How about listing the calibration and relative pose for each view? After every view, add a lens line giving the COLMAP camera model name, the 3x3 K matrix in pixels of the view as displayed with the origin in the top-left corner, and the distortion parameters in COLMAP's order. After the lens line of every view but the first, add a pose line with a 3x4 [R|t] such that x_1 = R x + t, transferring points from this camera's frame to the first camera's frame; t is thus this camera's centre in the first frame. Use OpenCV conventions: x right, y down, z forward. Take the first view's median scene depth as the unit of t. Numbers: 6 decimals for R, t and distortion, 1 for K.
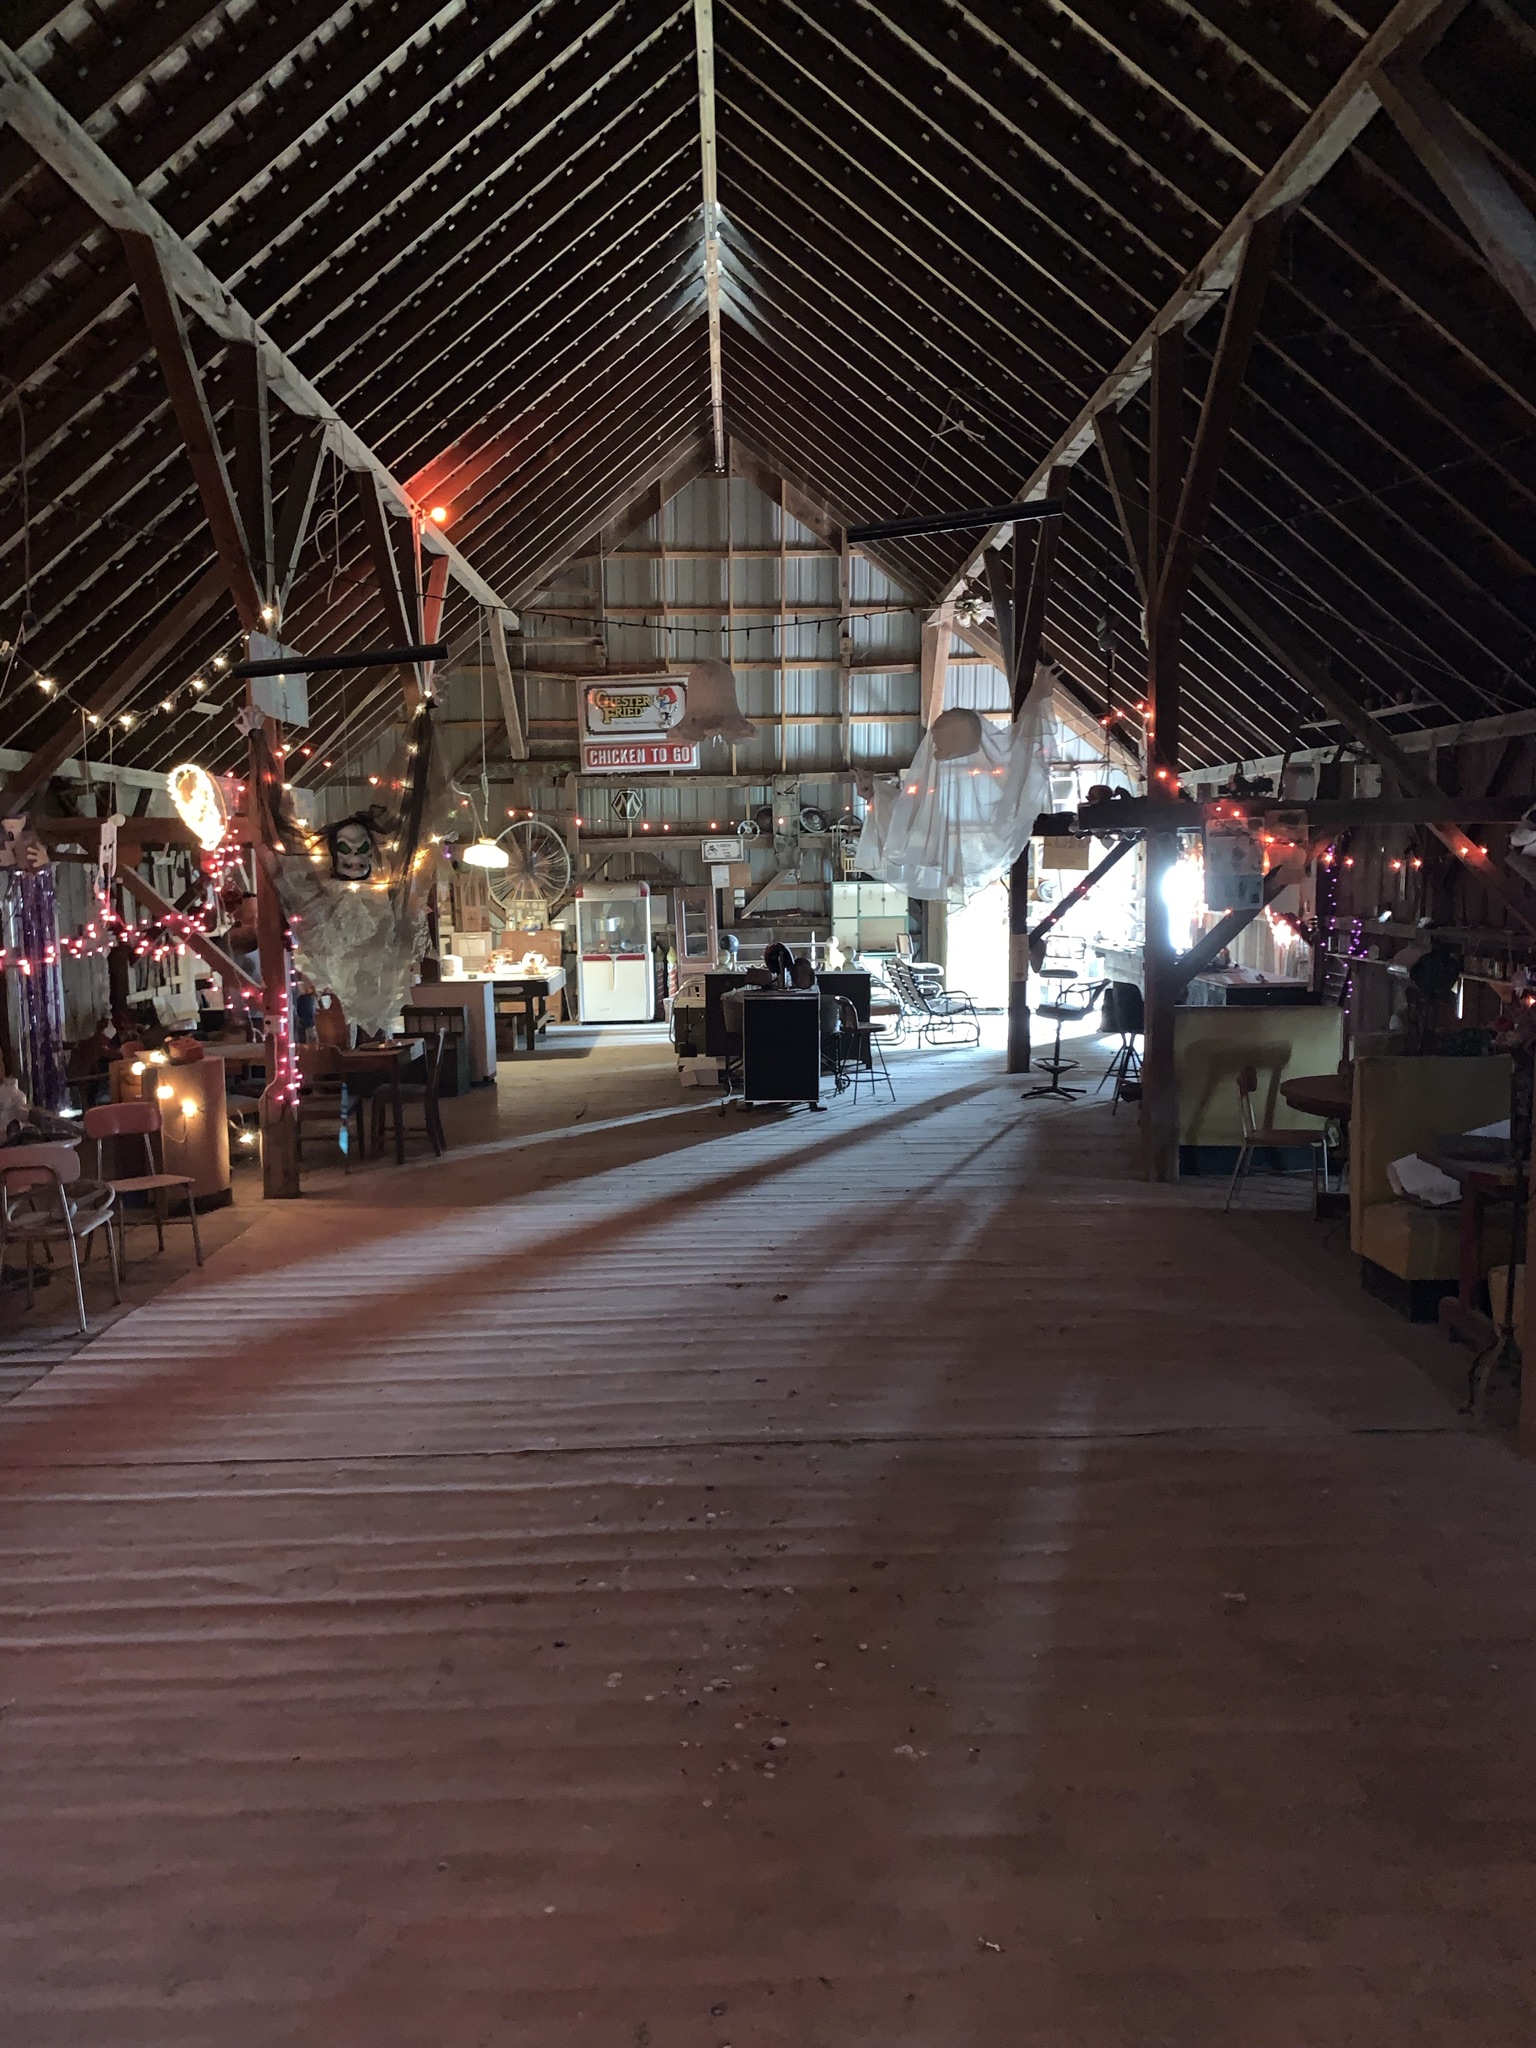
lens RADIAL K [[1557.1, 0, 818.4], [0, 1557.1, 1067.5], [0, 0, 1]] dist [0.023806, -0.025291]
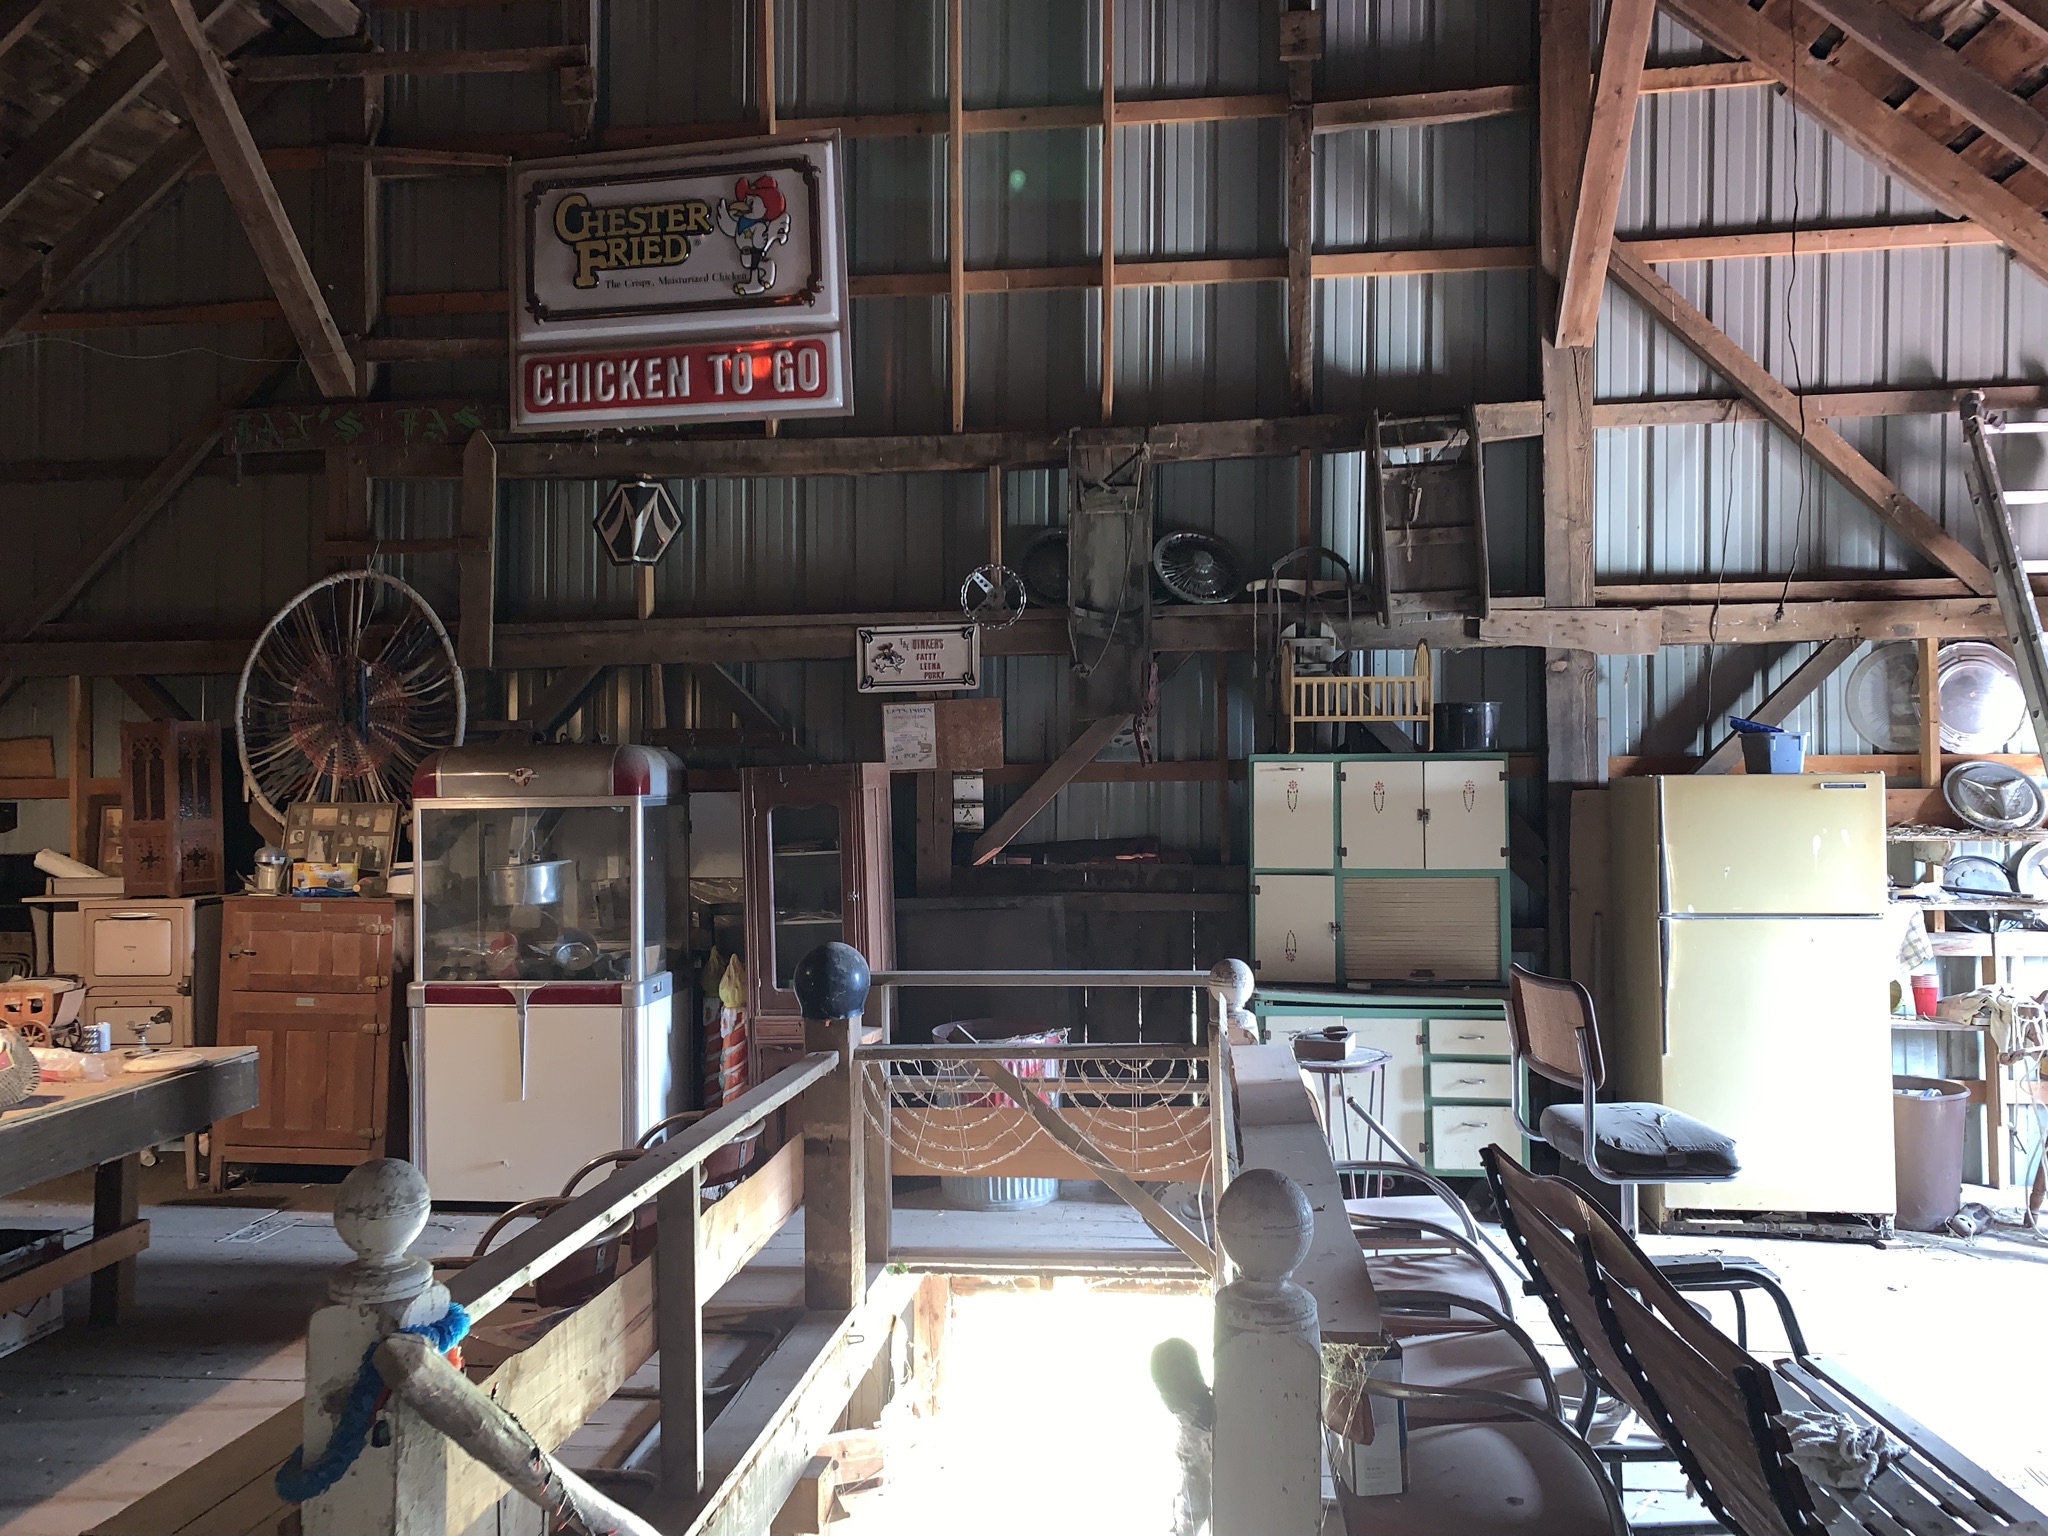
lens RADIAL K [[1557.1, 0, 1019.1], [0, 1557.1, 750.3], [0, 0, 1]] dist [0.023806, -0.025291]
pose [[0.987892, 0.008022, -0.154933, 0.011125], [-0.028651, 0.990917, -0.131384, -0.078000], [0.152472, 0.134232, 0.979150, 0.688241]]
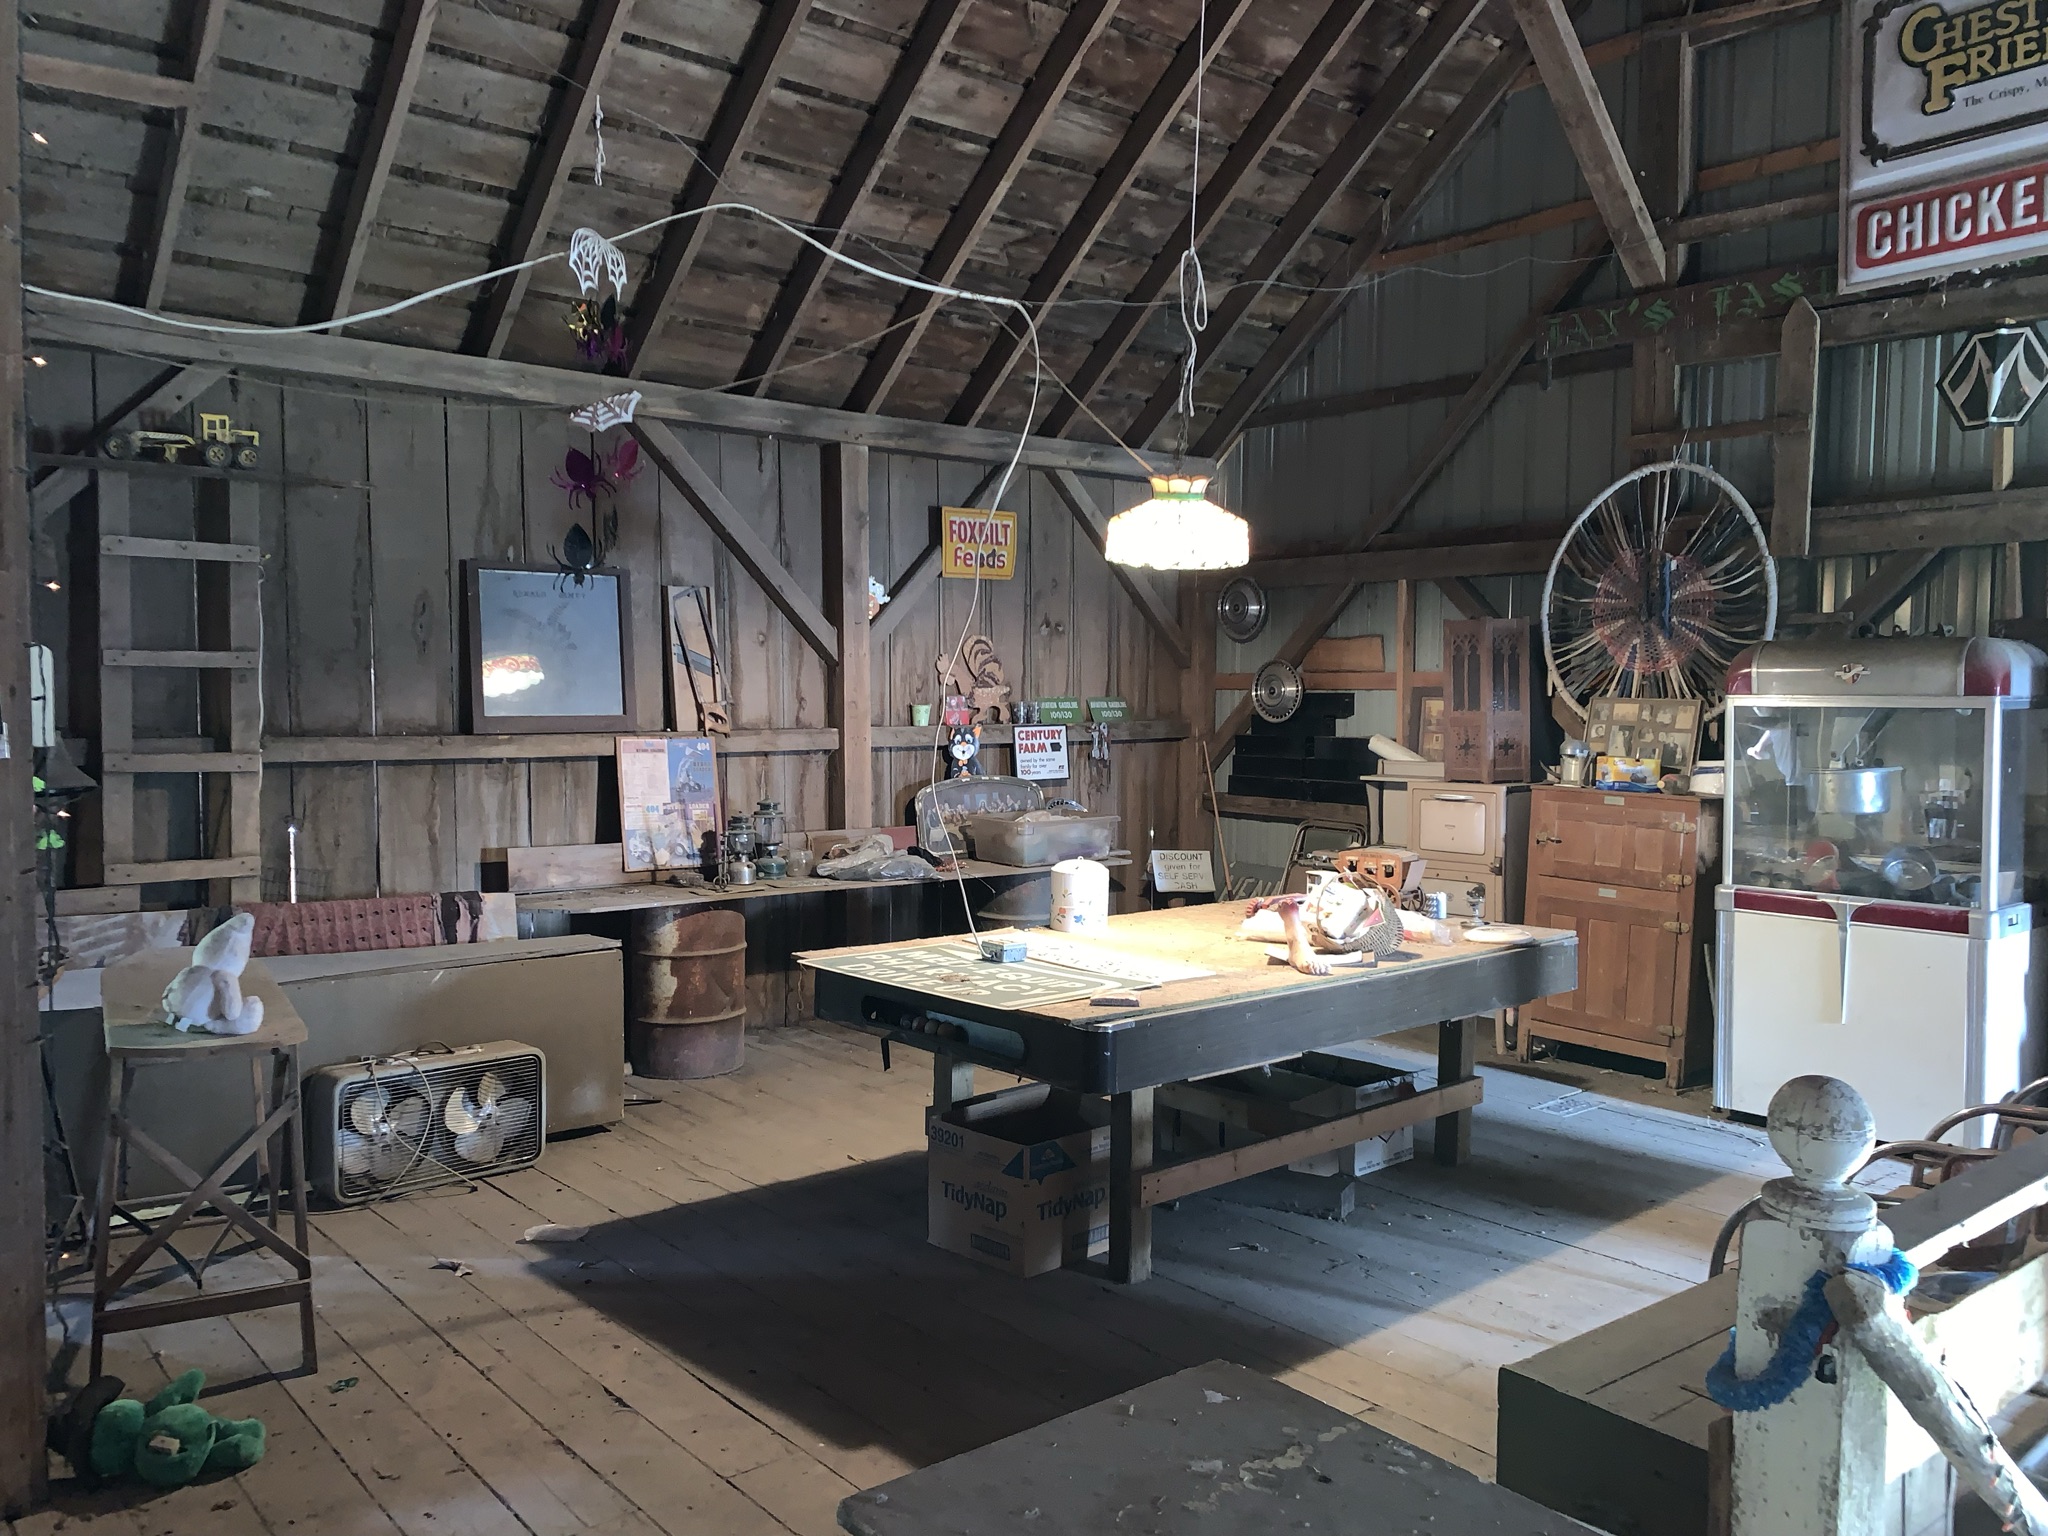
lens RADIAL K [[1557.1, 0, 1034.4], [0, 1557.1, 739.6], [0, 0, 1]] dist [0.023806, -0.025291]
pose [[0.619856, 0.052020, -0.782989, -0.002925], [-0.109556, 0.993765, -0.020707, -0.076765], [0.777030, 0.098616, 0.621691, 0.687682]]
